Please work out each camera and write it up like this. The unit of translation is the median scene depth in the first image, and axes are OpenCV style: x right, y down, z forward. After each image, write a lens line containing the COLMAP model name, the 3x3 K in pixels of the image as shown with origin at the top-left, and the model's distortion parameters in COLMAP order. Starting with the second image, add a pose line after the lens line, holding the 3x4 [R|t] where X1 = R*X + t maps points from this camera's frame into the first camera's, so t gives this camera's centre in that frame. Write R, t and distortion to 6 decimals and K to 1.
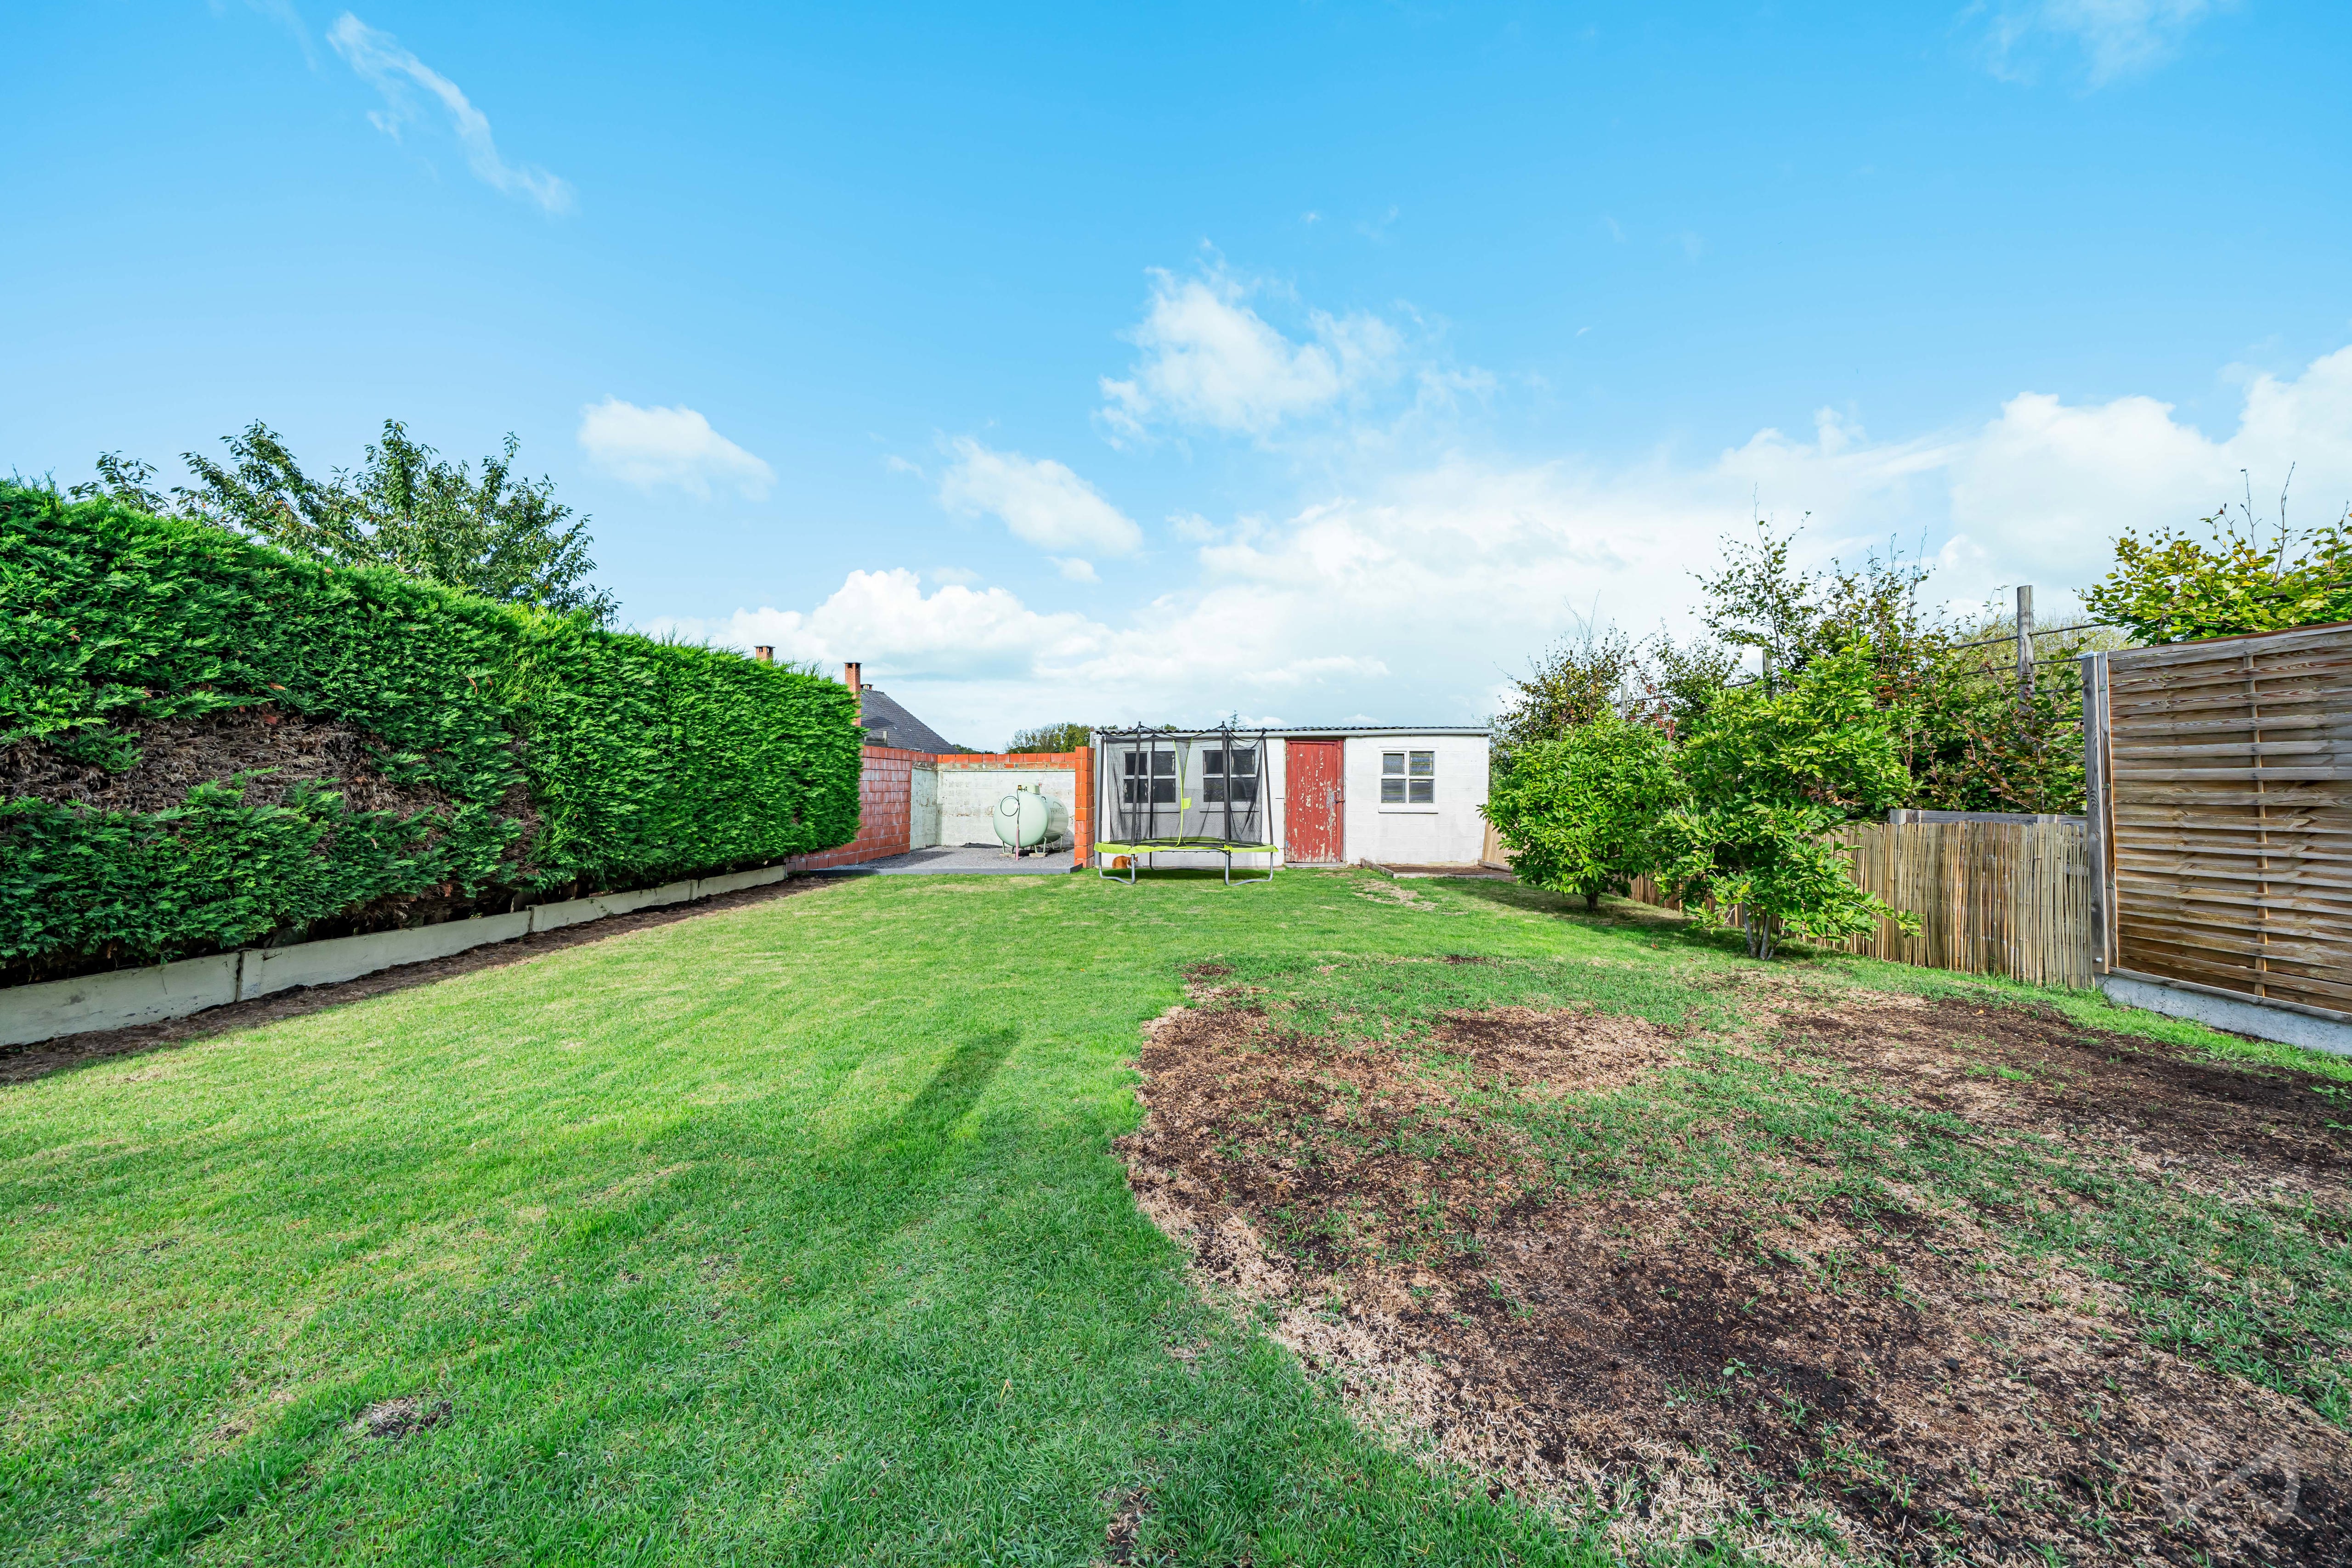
lens RADIAL K [[815.2, 0, 1155.5], [0, 815.2, 780.0], [0, 0, 1]] dist [-0.002381, -0.000078]
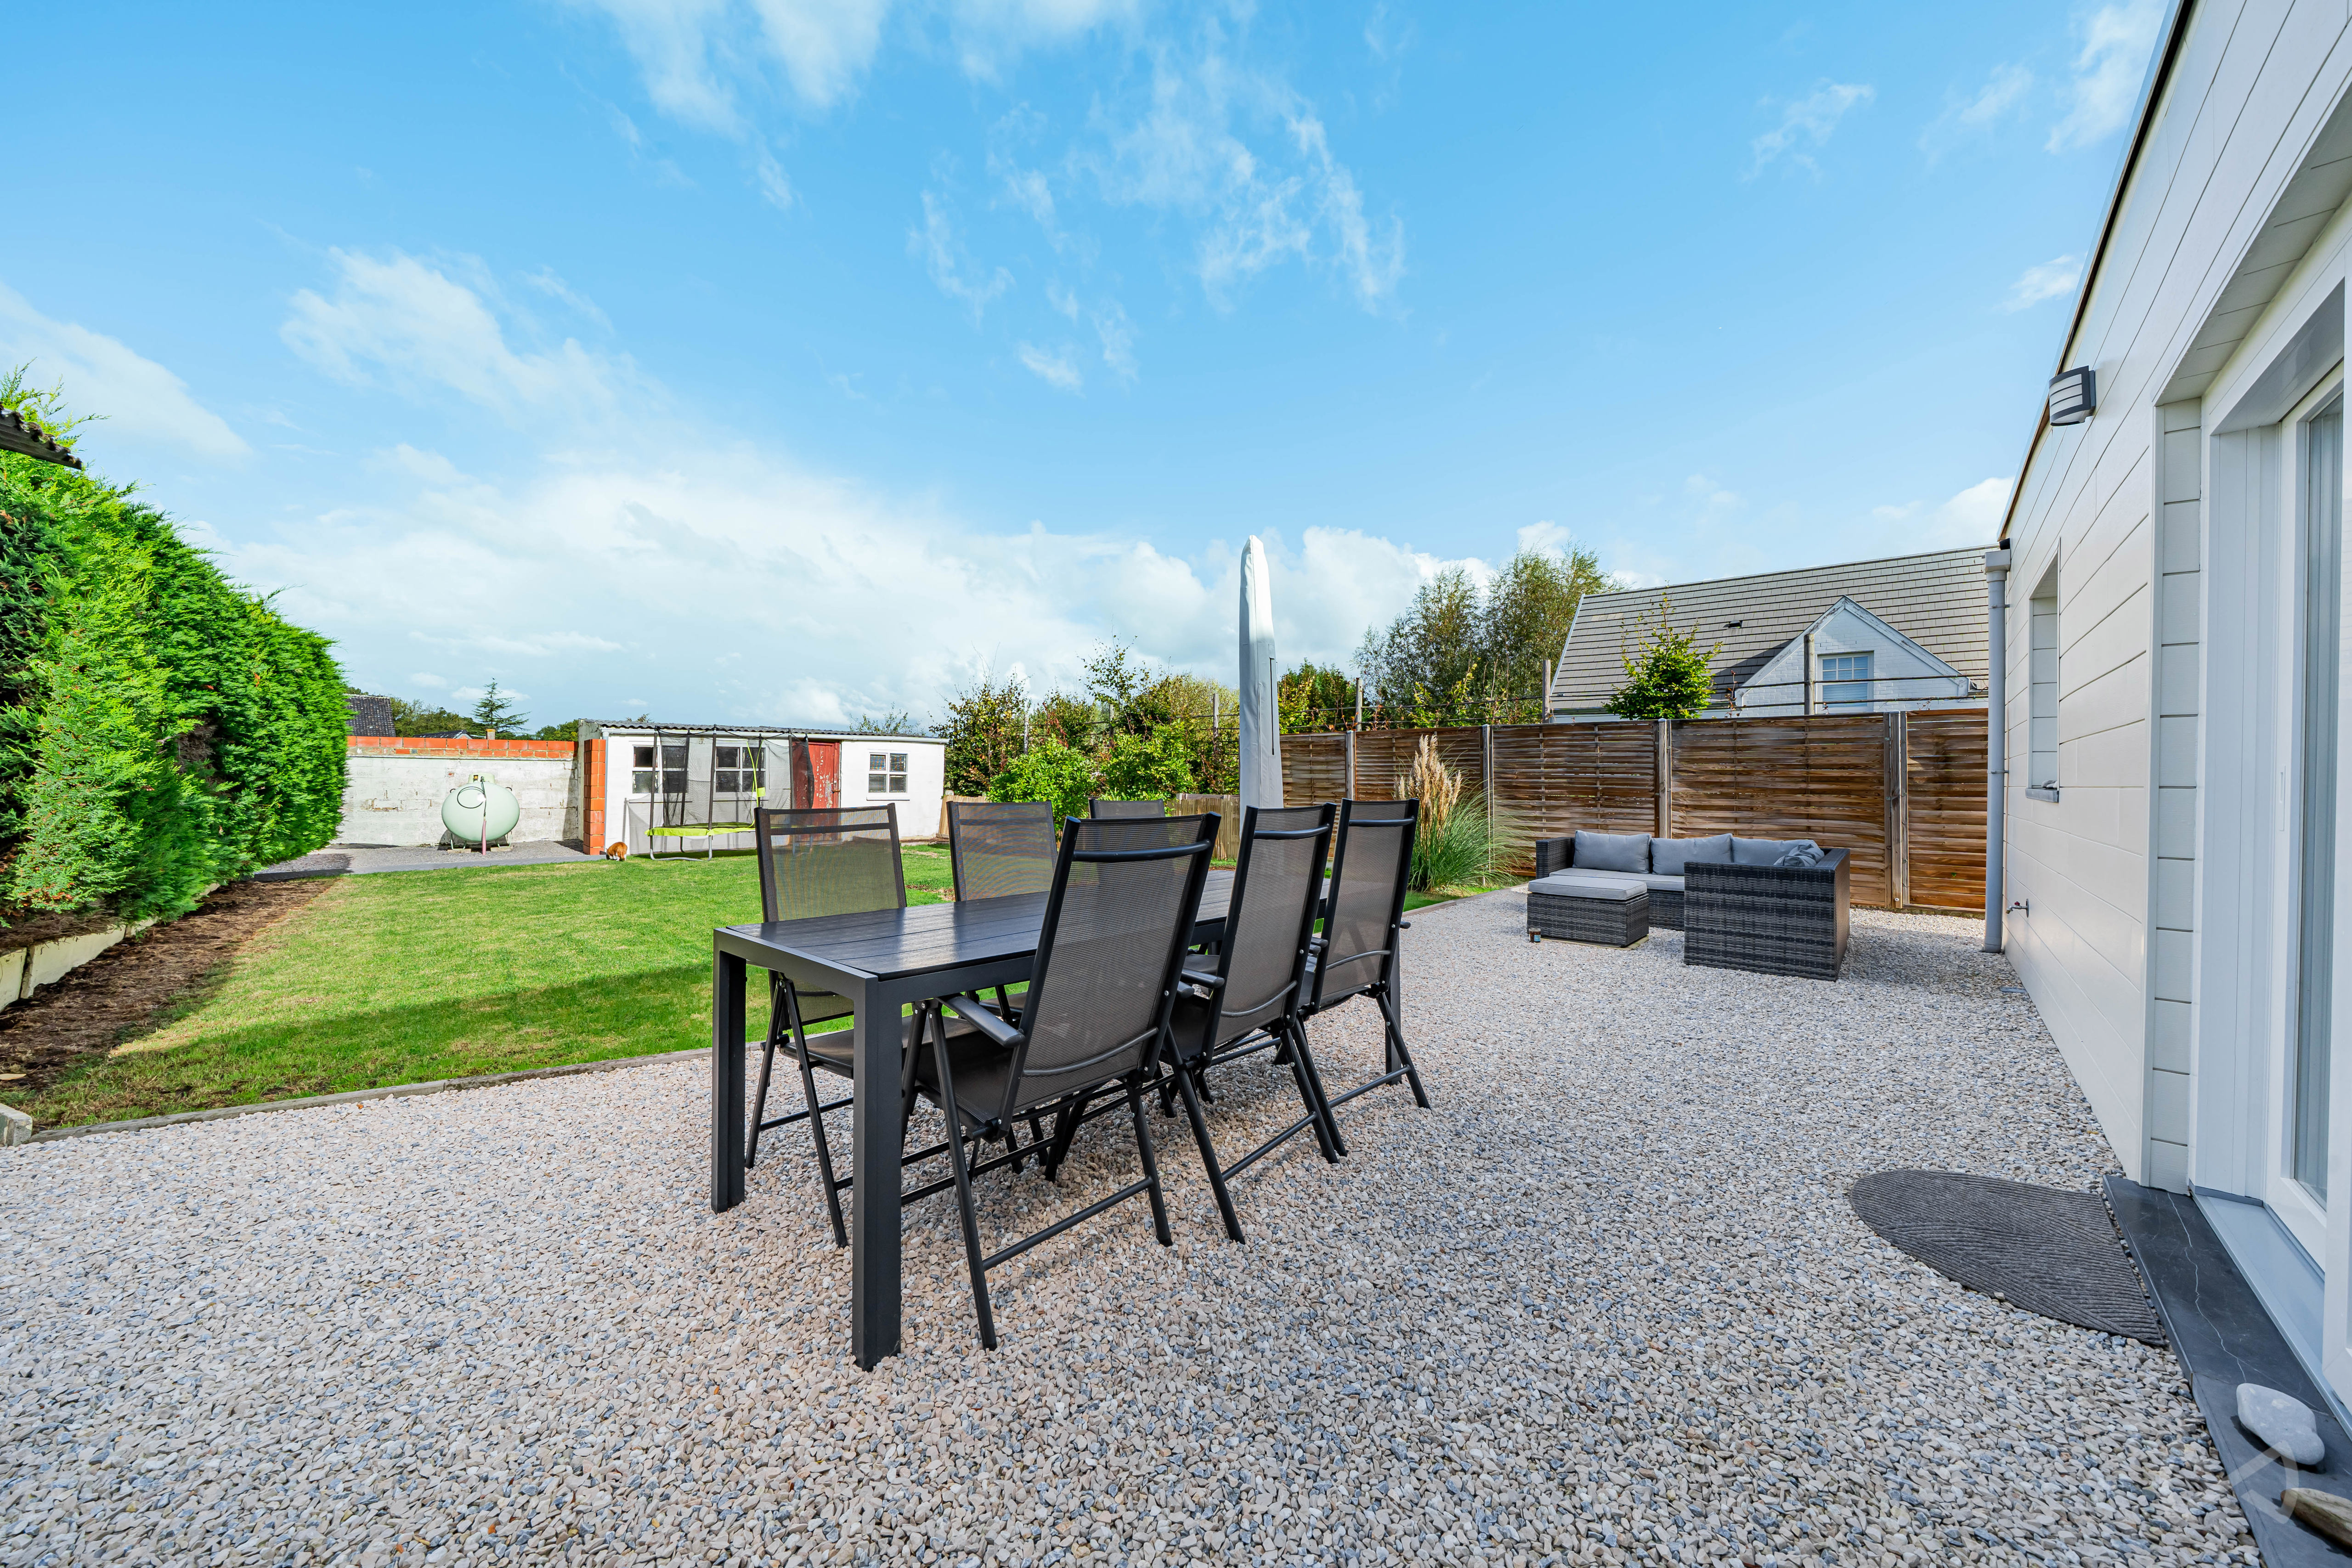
lens RADIAL K [[815.4, 0, 1155.5], [0, 815.4, 780.0], [0, 0, 1]] dist [-0.002381, -0.000078]
pose [[0.705956, 0.007835, 0.708213, -0.313914], [-0.015414, 0.999872, 0.004304, -0.004044], [-0.708088, -0.013955, 0.705986, -0.231252]]
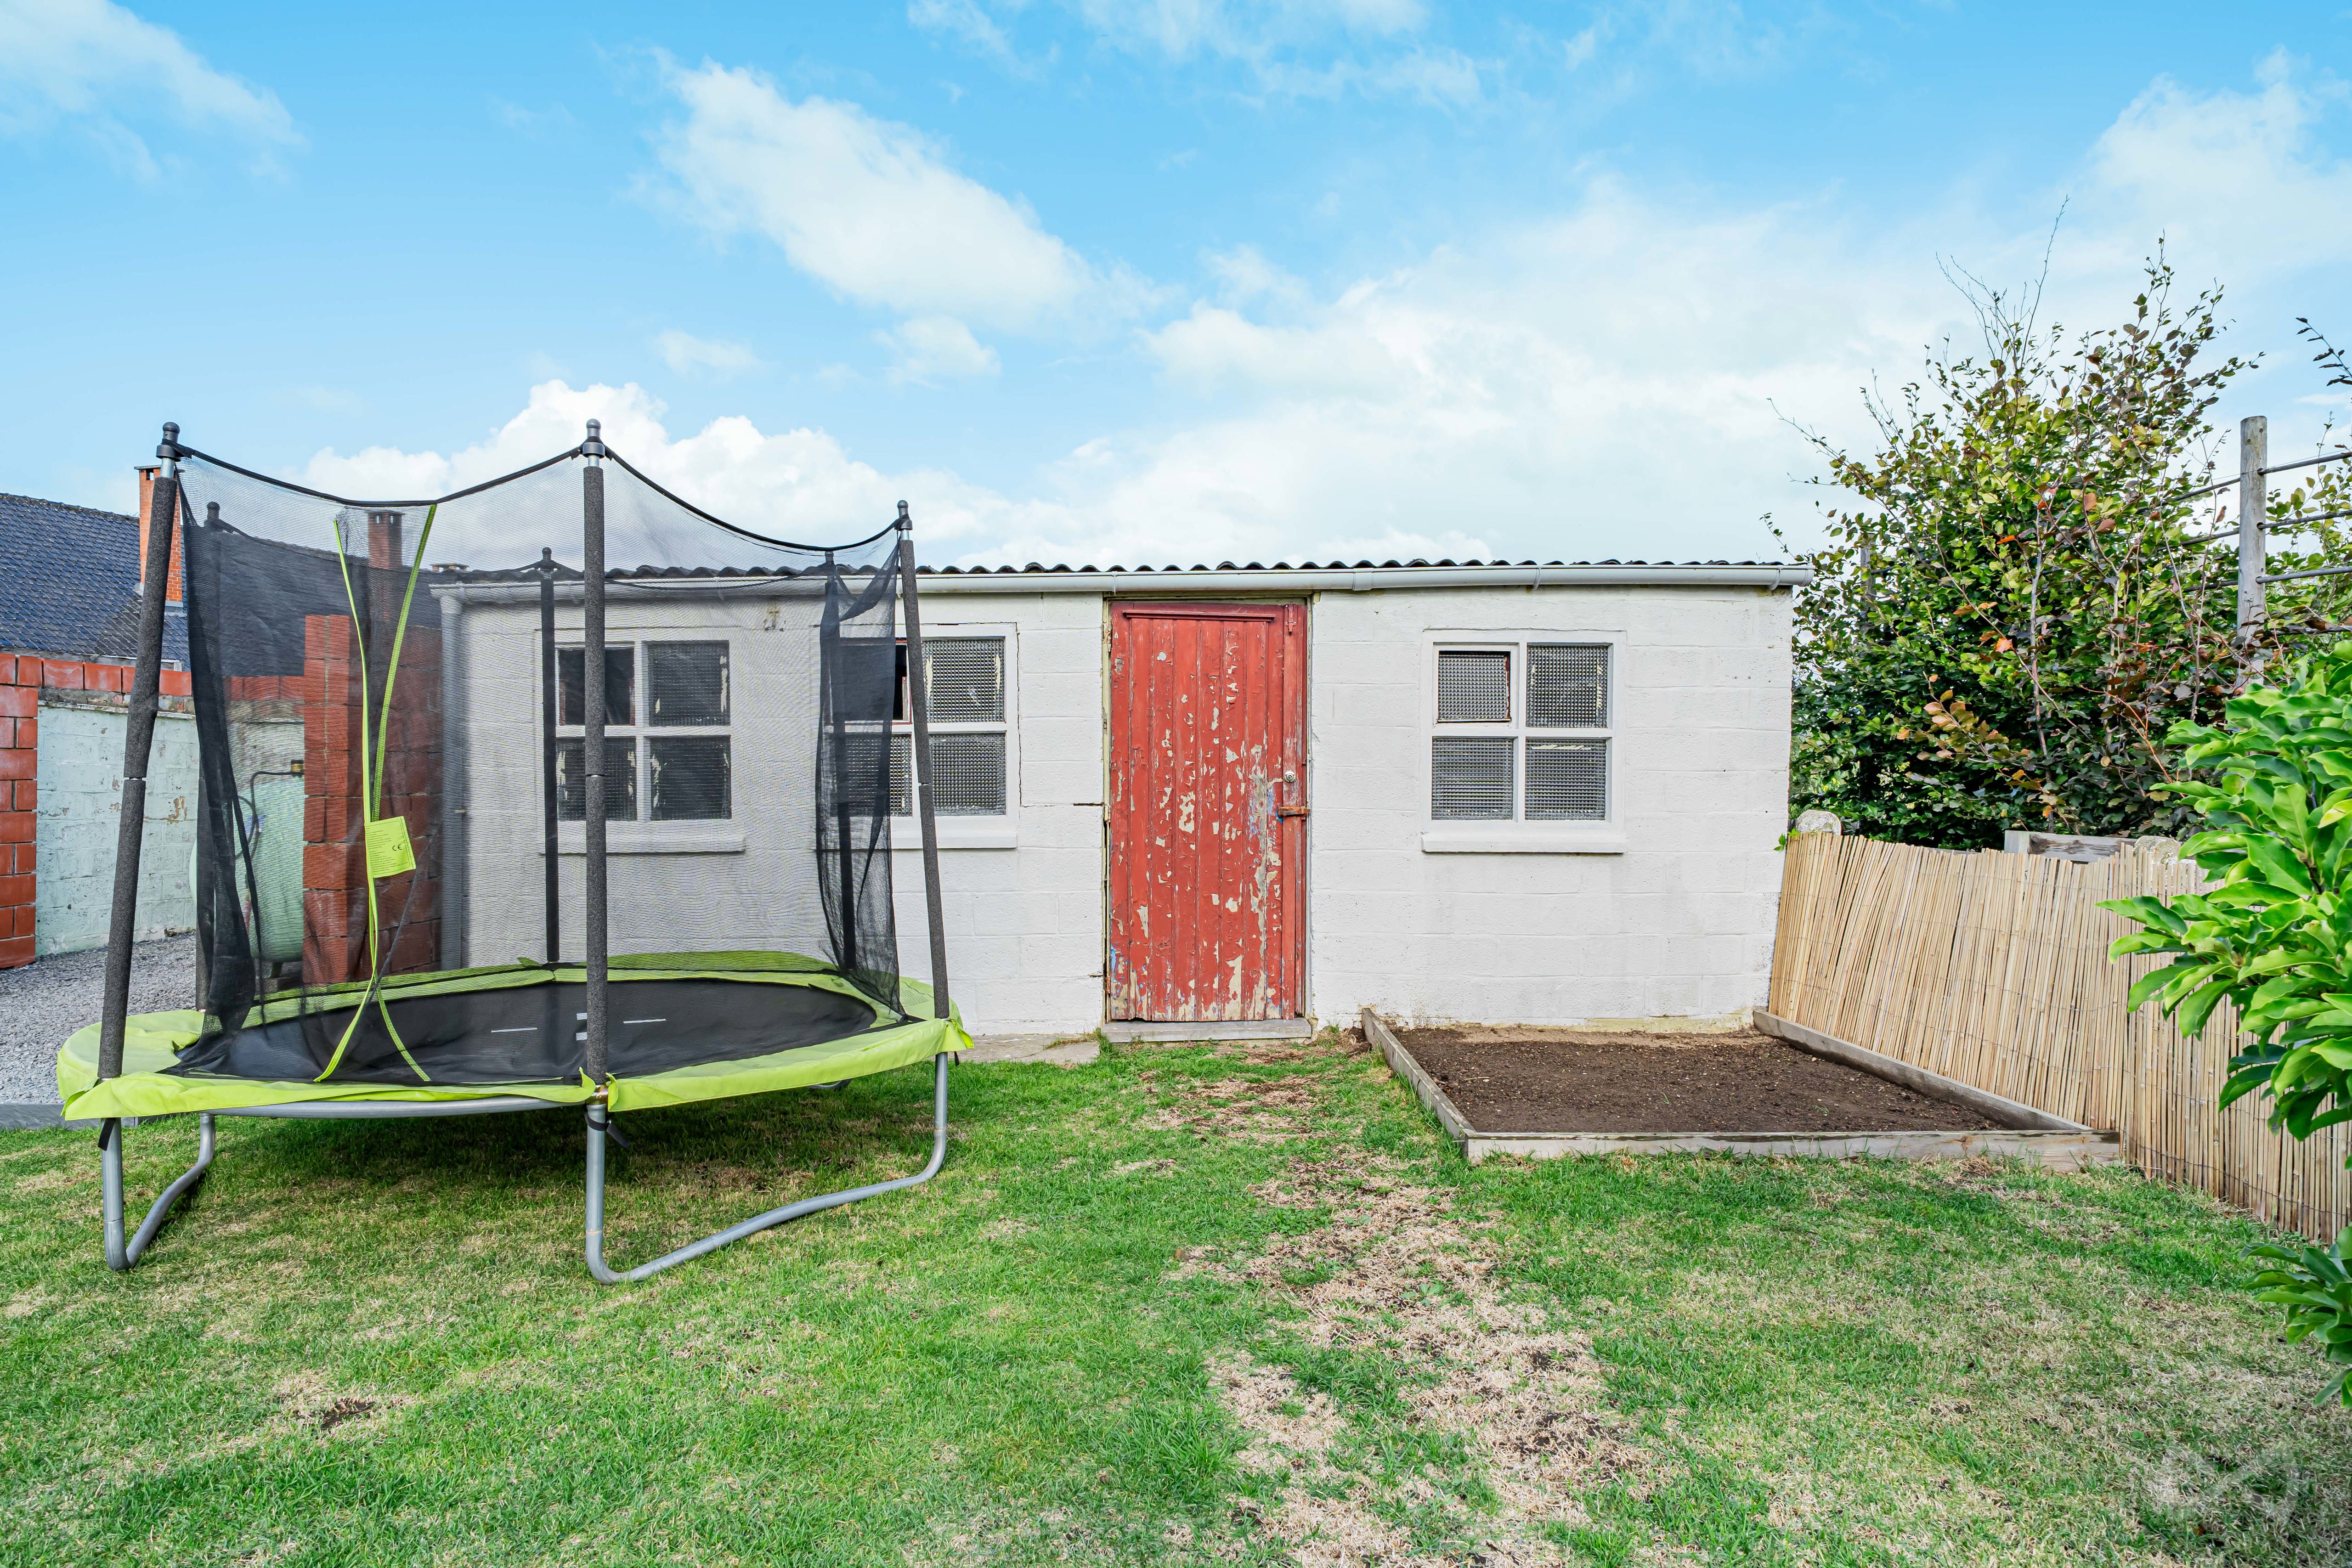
lens RADIAL K [[1213.9, 0, 1206.3], [0, 1213.9, 773.2], [0, 0, 1]] dist [0.000988, 0.000044]
pose [[0.999021, -0.000766, 0.044226, 0.175441], [-0.000658, 0.999482, 0.032179, -0.002499], [-0.044228, -0.032177, 0.998503, 0.564703]]
